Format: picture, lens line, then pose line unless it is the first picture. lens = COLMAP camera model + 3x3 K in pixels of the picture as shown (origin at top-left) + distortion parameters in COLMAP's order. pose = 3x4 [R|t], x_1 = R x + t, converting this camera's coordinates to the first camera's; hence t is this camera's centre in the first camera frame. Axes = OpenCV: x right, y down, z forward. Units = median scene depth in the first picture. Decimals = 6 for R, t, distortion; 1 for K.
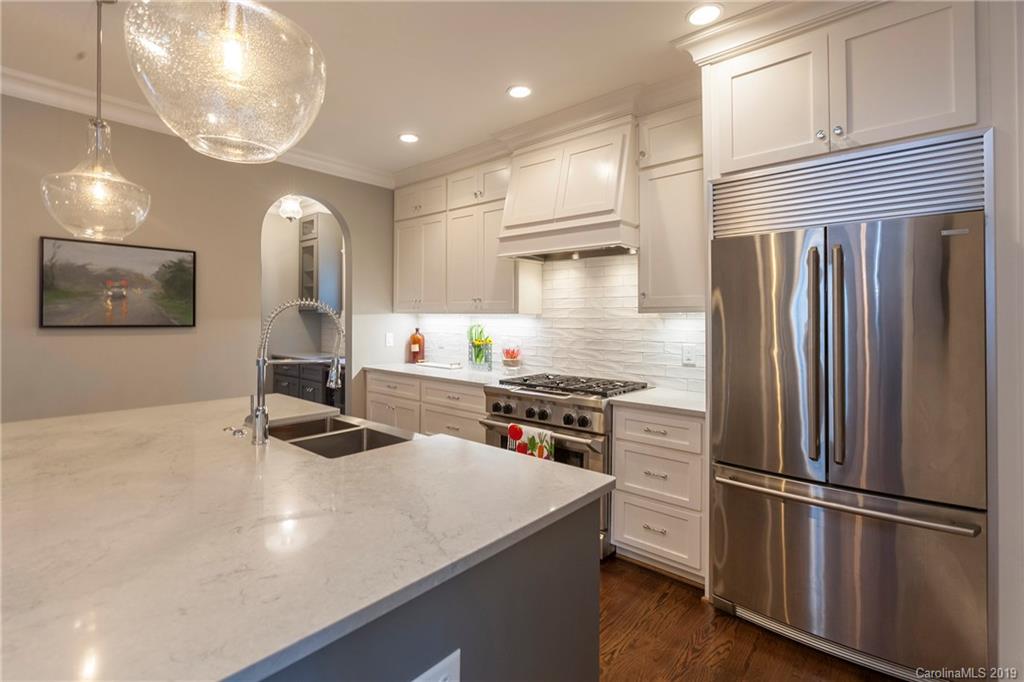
lens RADIAL K [[464.8, 0, 510.2], [0, 464.8, 314.1], [0, 0, 1]] dist [0.000778, -0.001556]
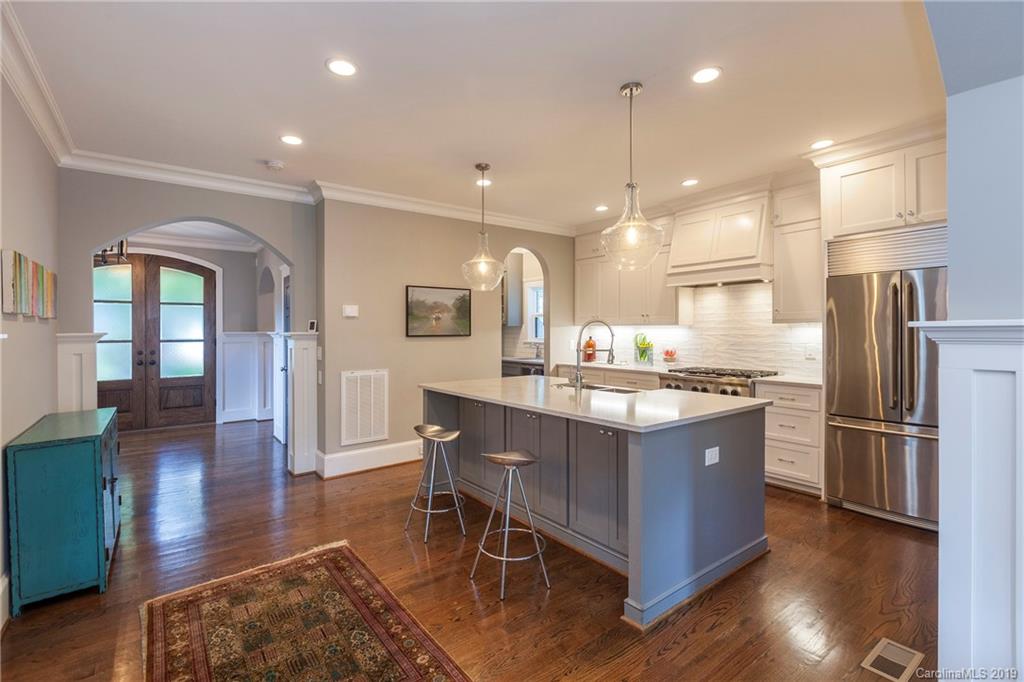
lens RADIAL K [[464.8, 0, 504.9], [0, 464.8, 337.4], [0, 0, 1]] dist [0.000778, -0.001556]
pose [[0.977150, -0.007830, -0.212408, -0.236319], [0.013108, 0.999639, 0.023453, -0.003875], [0.212148, -0.025702, 0.976900, -0.610529]]
